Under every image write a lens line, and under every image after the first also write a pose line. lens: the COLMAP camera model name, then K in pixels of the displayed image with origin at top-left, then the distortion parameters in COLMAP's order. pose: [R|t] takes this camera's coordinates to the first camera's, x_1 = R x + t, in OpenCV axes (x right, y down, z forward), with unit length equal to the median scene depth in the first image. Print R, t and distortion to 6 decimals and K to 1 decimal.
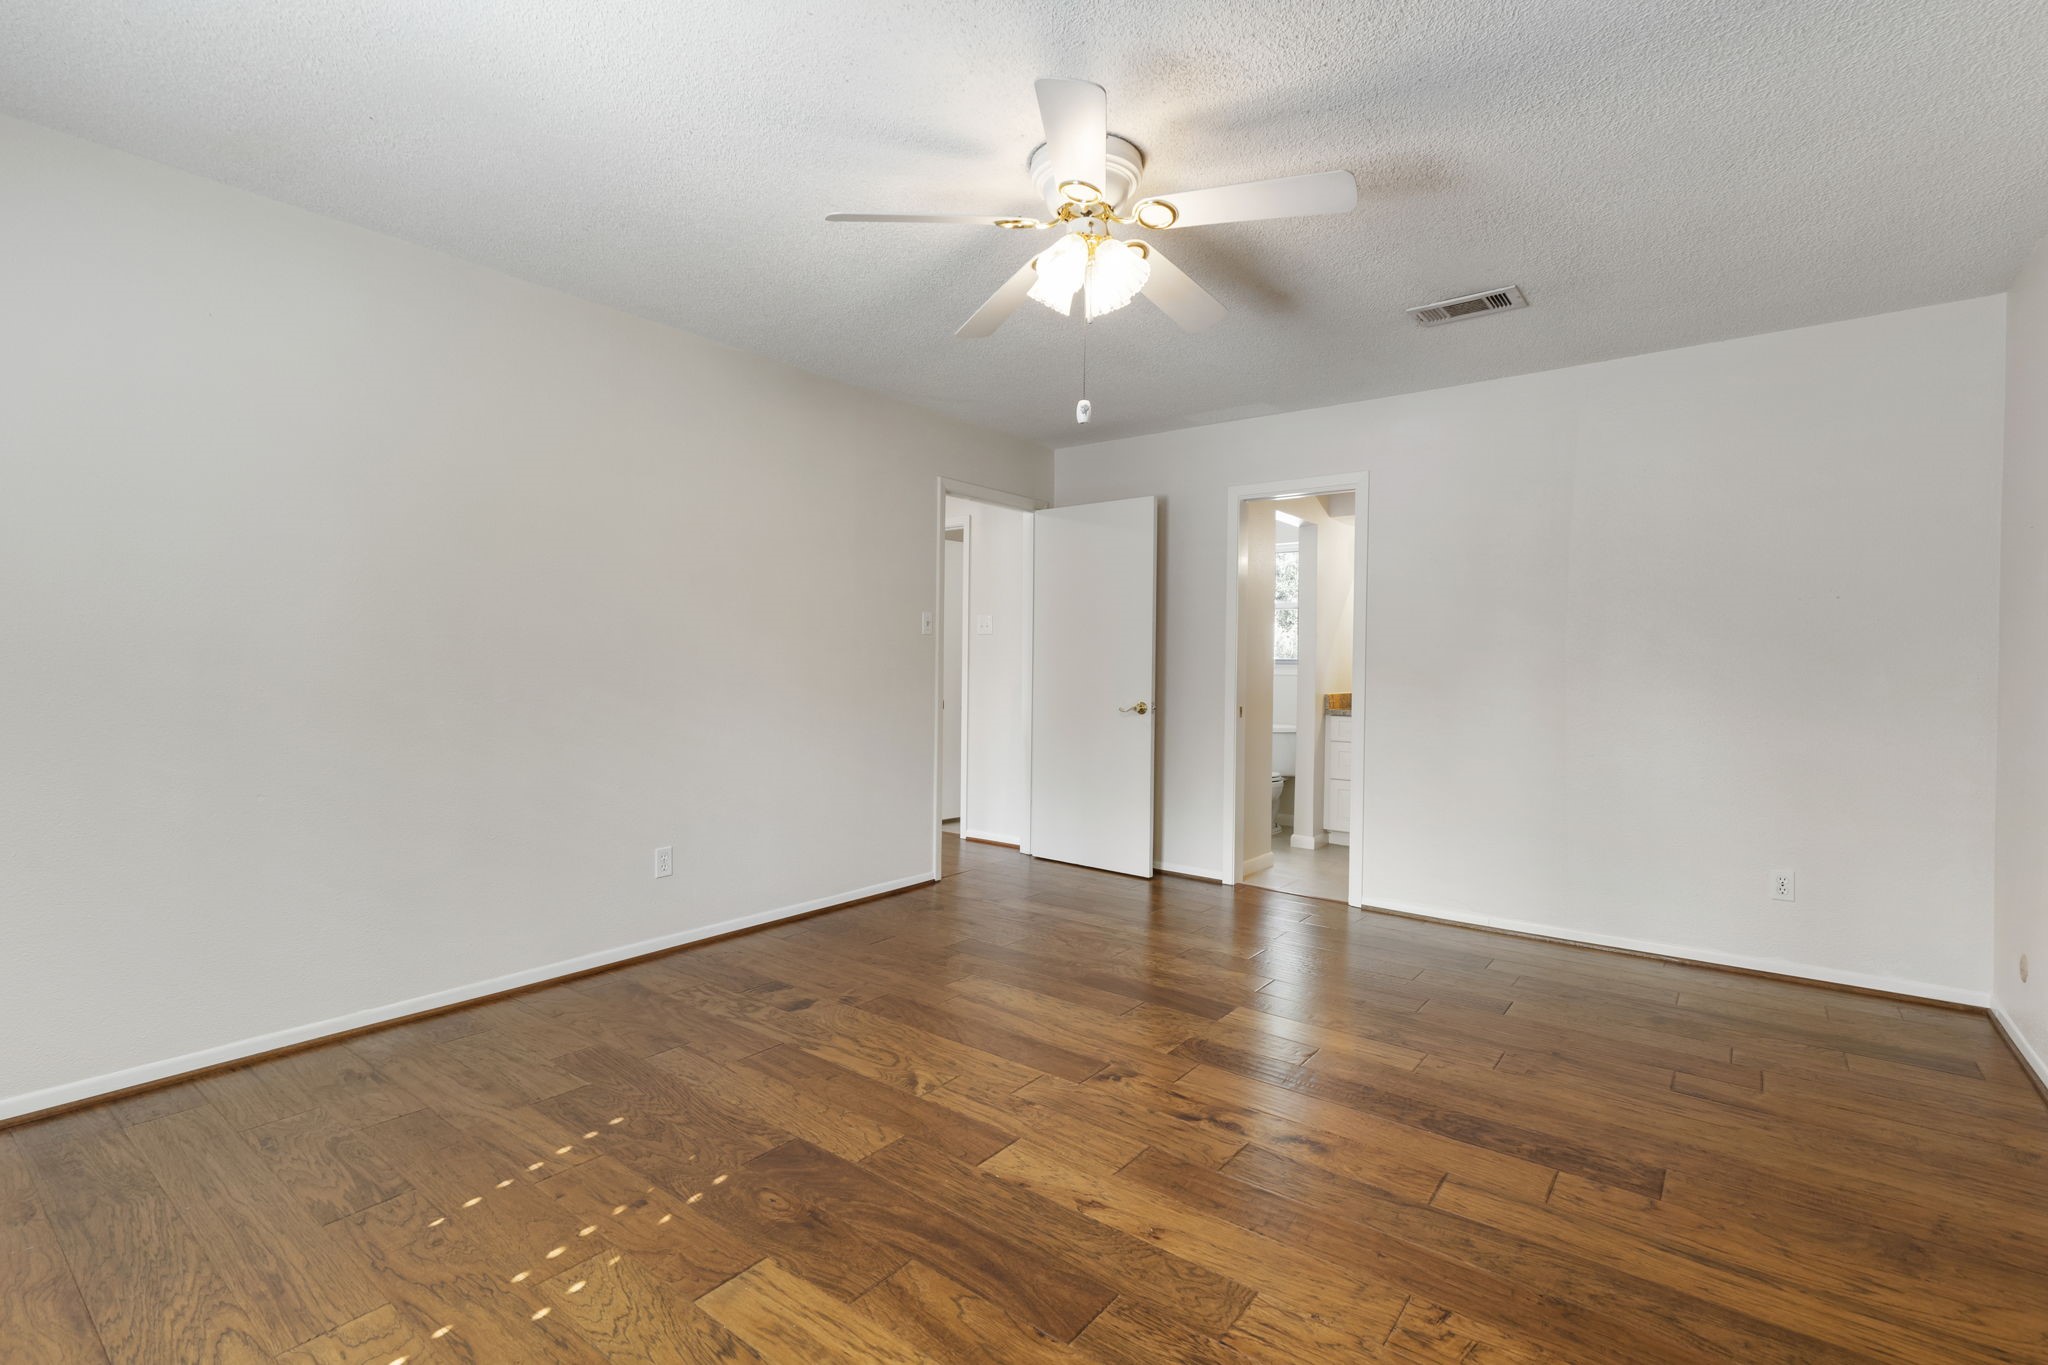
lens RADIAL K [[947.4, 0, 1024.8], [0, 947.4, 674.5], [0, 0, 1]] dist [0.002227, 0.000050]
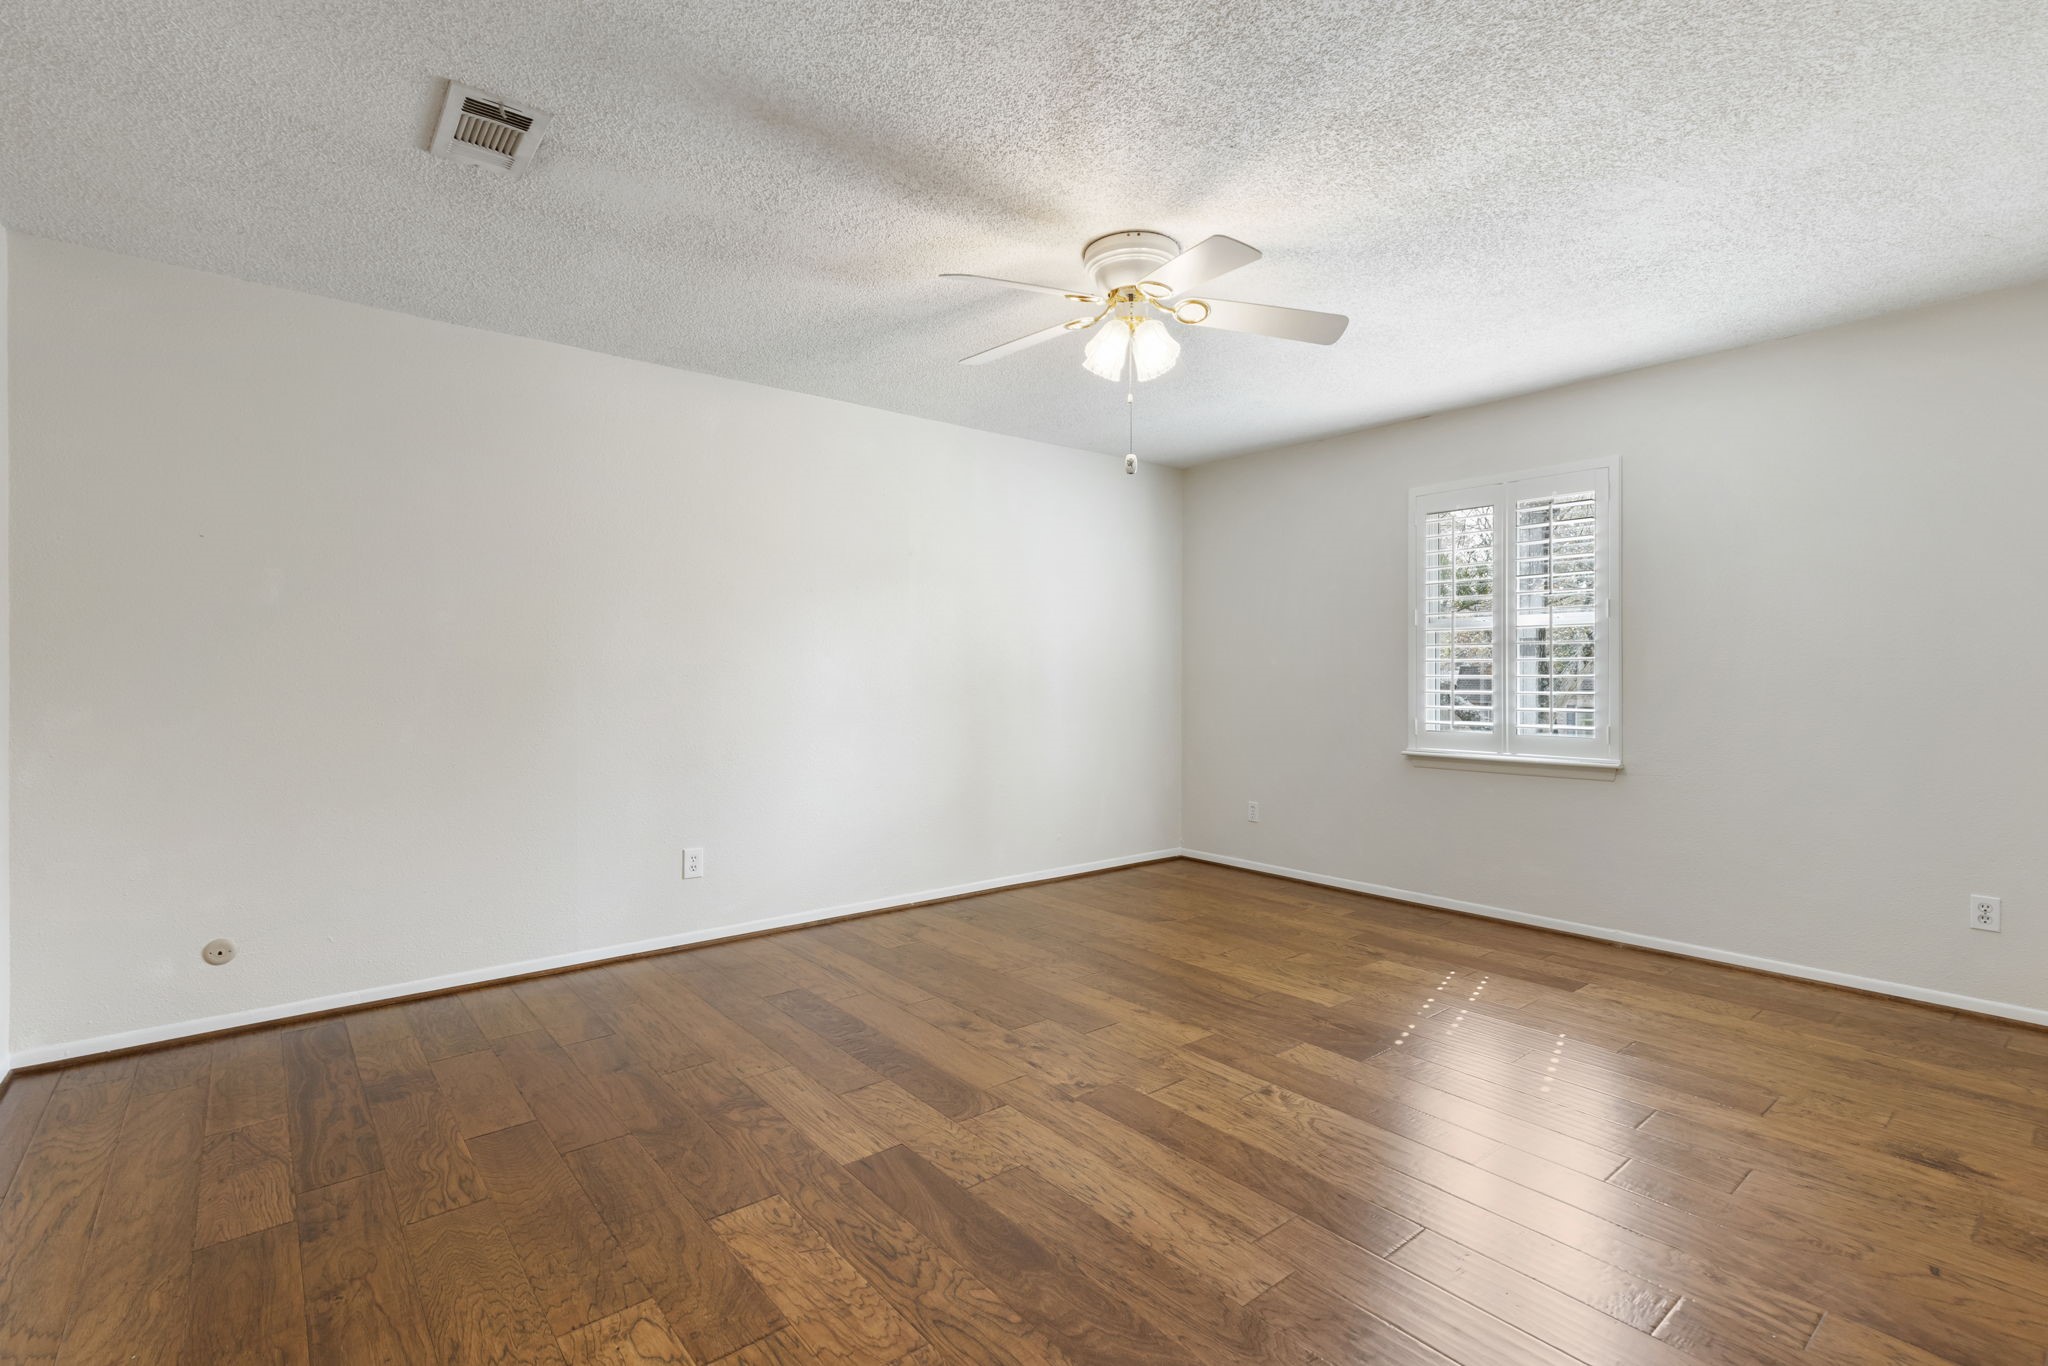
lens RADIAL K [[947.4, 0, 1031.2], [0, 947.4, 679.5], [0, 0, 1]] dist [0.002227, 0.000050]
pose [[-0.976910, -0.012993, 0.213257, -0.070342], [-0.008743, 0.999744, 0.020863, -0.030646], [-0.213474, 0.018517, -0.976773, 2.194964]]
